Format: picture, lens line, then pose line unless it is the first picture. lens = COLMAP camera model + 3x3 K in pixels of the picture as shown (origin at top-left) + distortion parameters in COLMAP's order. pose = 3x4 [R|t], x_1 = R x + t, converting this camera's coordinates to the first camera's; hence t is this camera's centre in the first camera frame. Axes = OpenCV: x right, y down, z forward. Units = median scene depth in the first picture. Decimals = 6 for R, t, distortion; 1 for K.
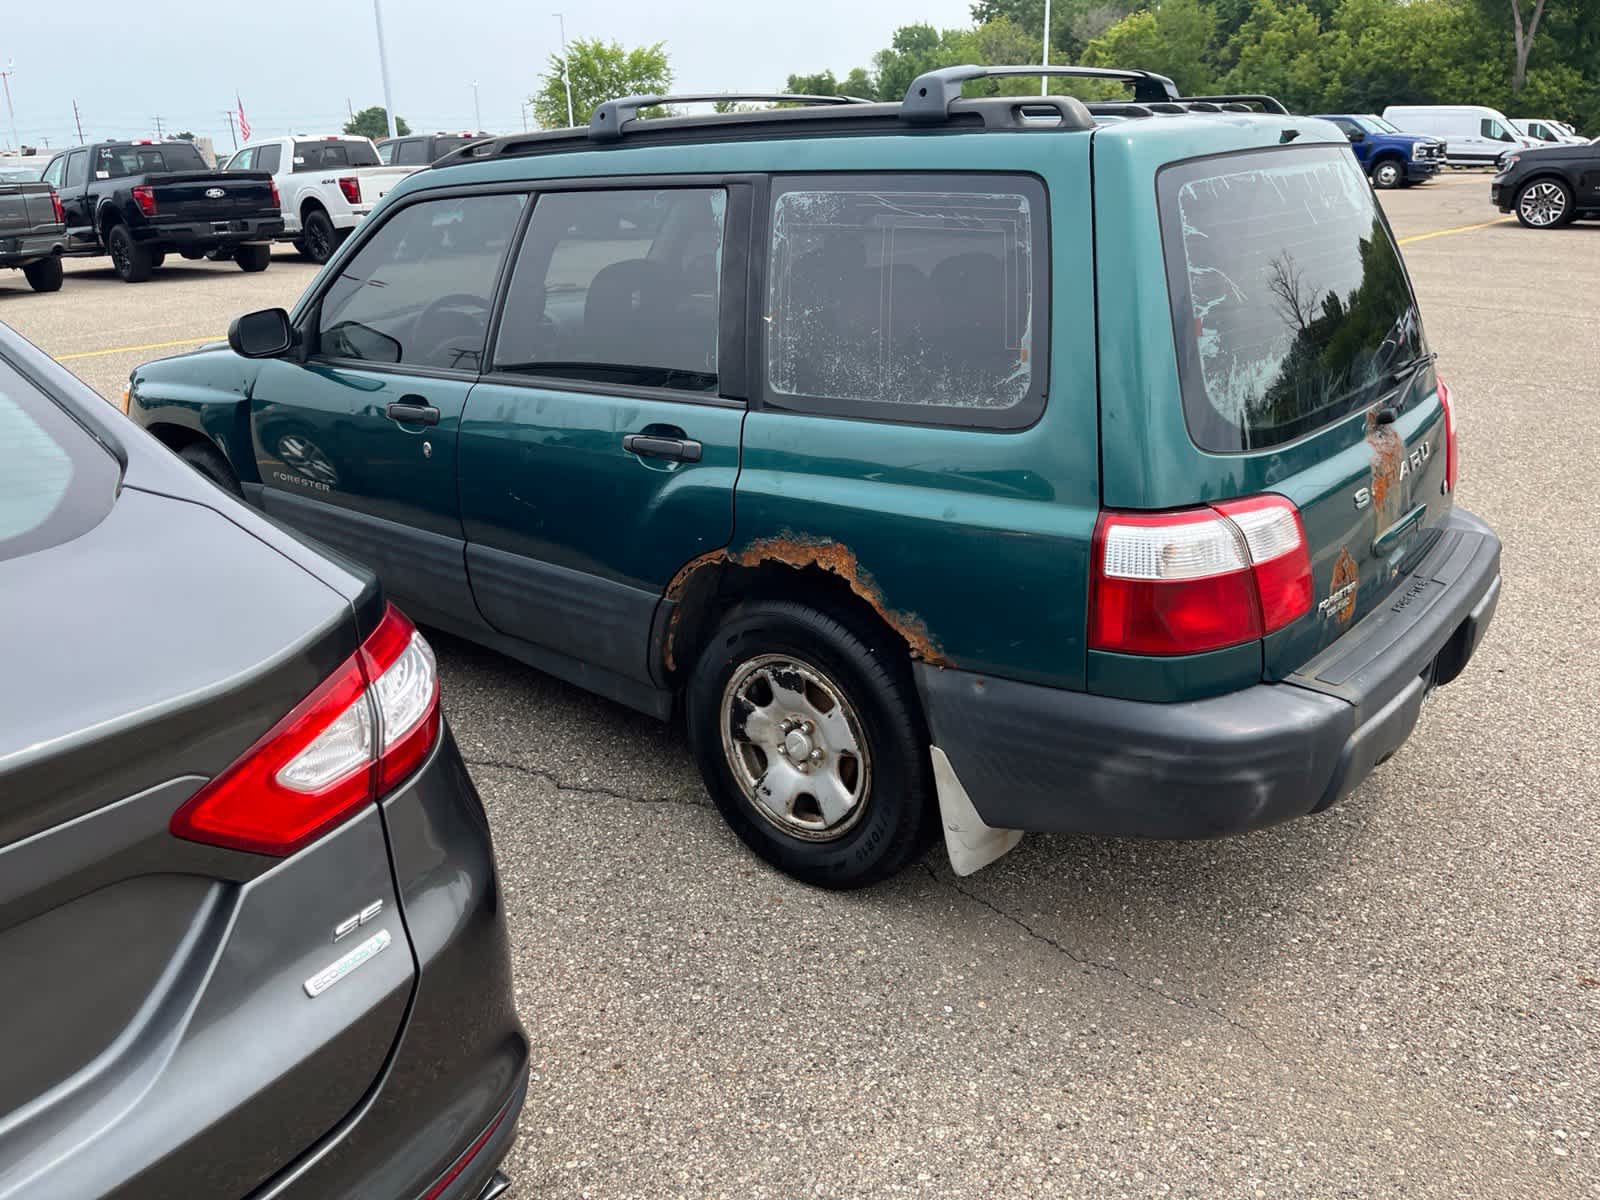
lens RADIAL K [[1206.0, 0, 788.2], [0, 1206.0, 616.9], [0, 0, 1]] dist [0.064972, -0.091393]
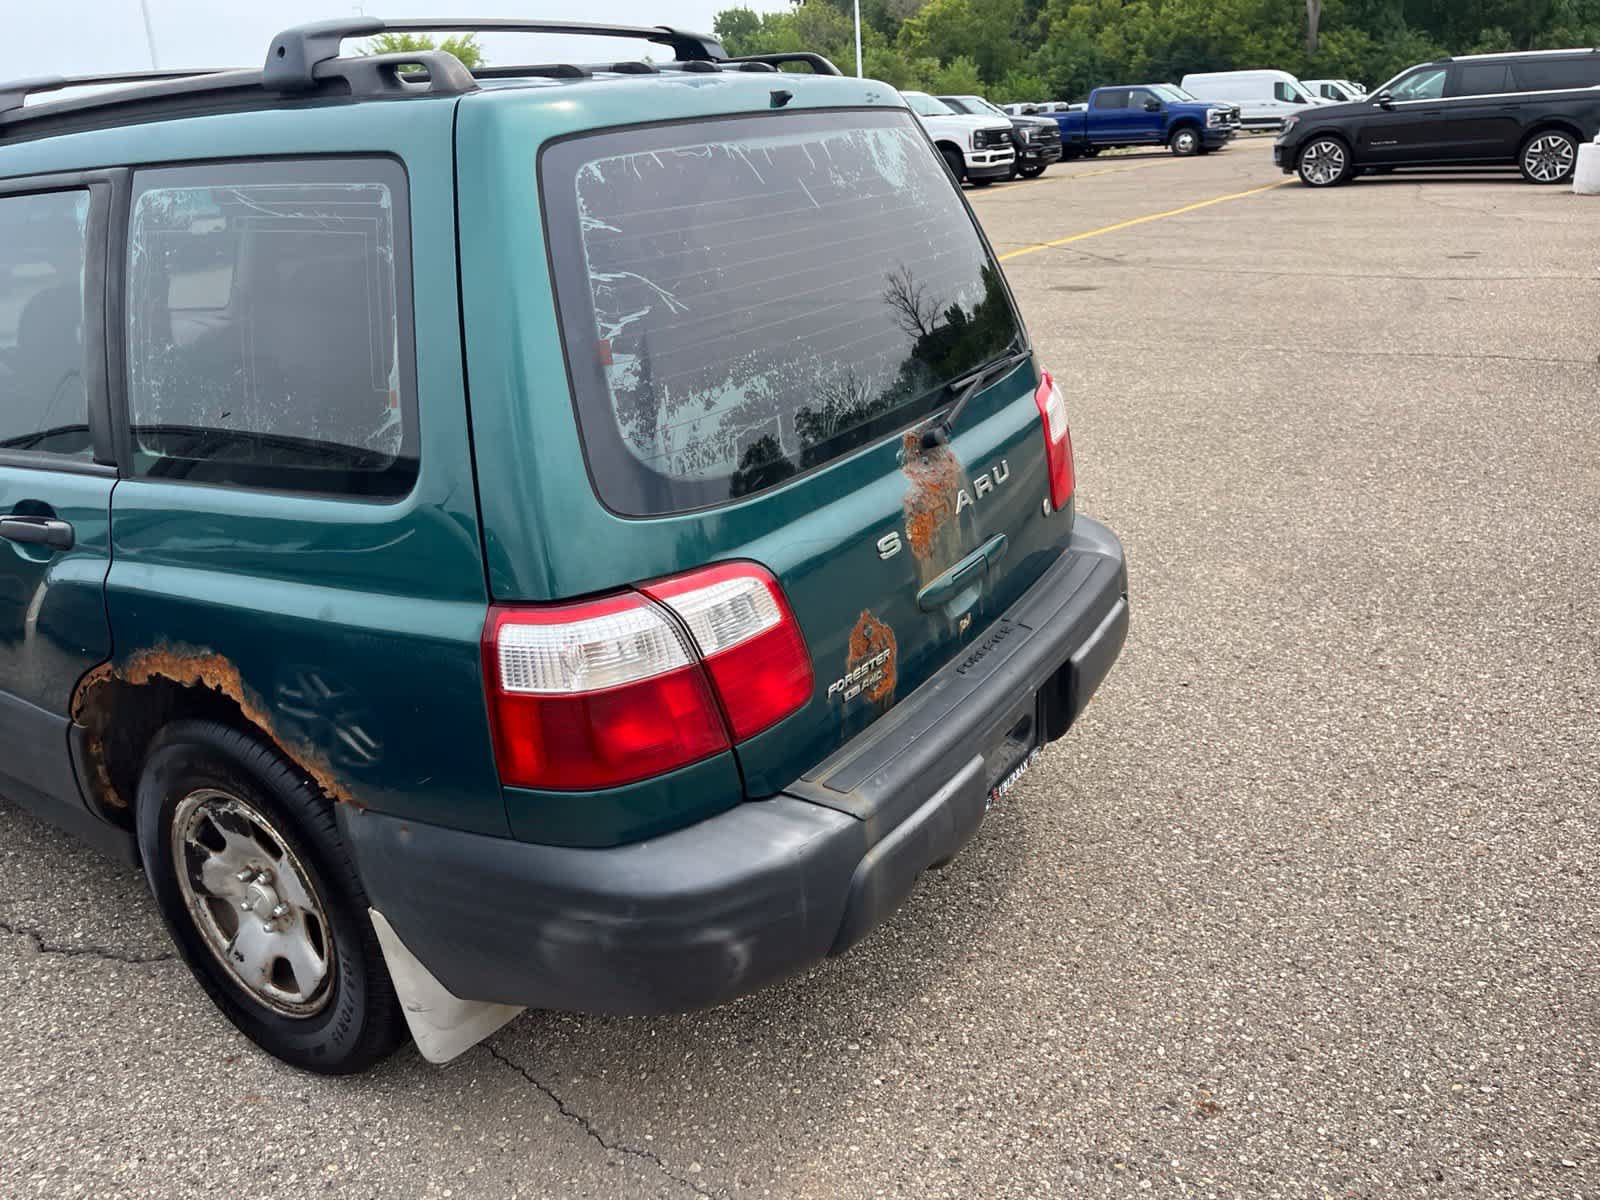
lens RADIAL K [[1206.0, 0, 793.6], [0, 1206.0, 620.4], [0, 0, 1]] dist [0.064972, -0.091393]
pose [[0.990777, -0.080969, 0.108650, 0.300864], [0.079660, 0.996688, 0.016342, -0.062967], [-0.109613, -0.007536, 0.993946, 0.197611]]
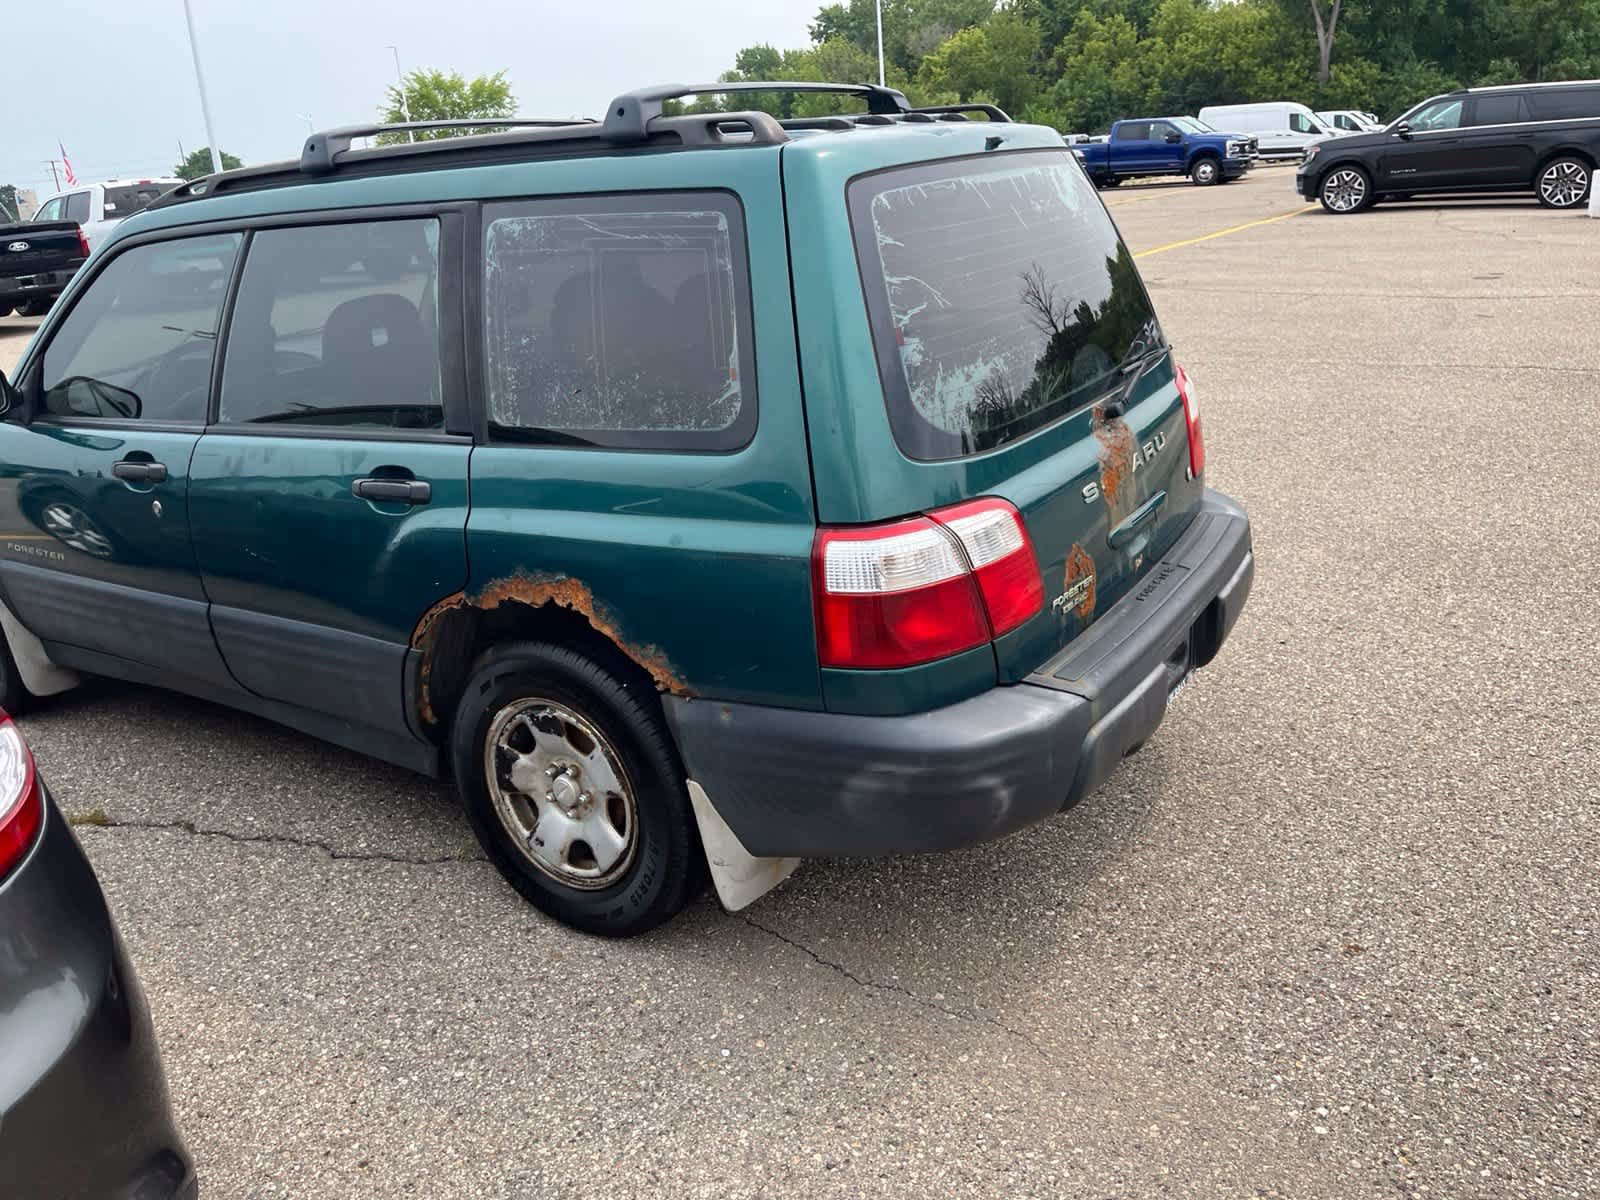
lens RADIAL K [[1206.0, 0, 814.8], [0, 1206.0, 595.6], [0, 0, 1]] dist [0.064972, -0.091393]
pose [[0.990279, -0.082815, 0.111754, 0.117894], [0.086041, 0.995994, -0.024354, -0.007127], [-0.109289, 0.033733, 0.993437, 0.024797]]
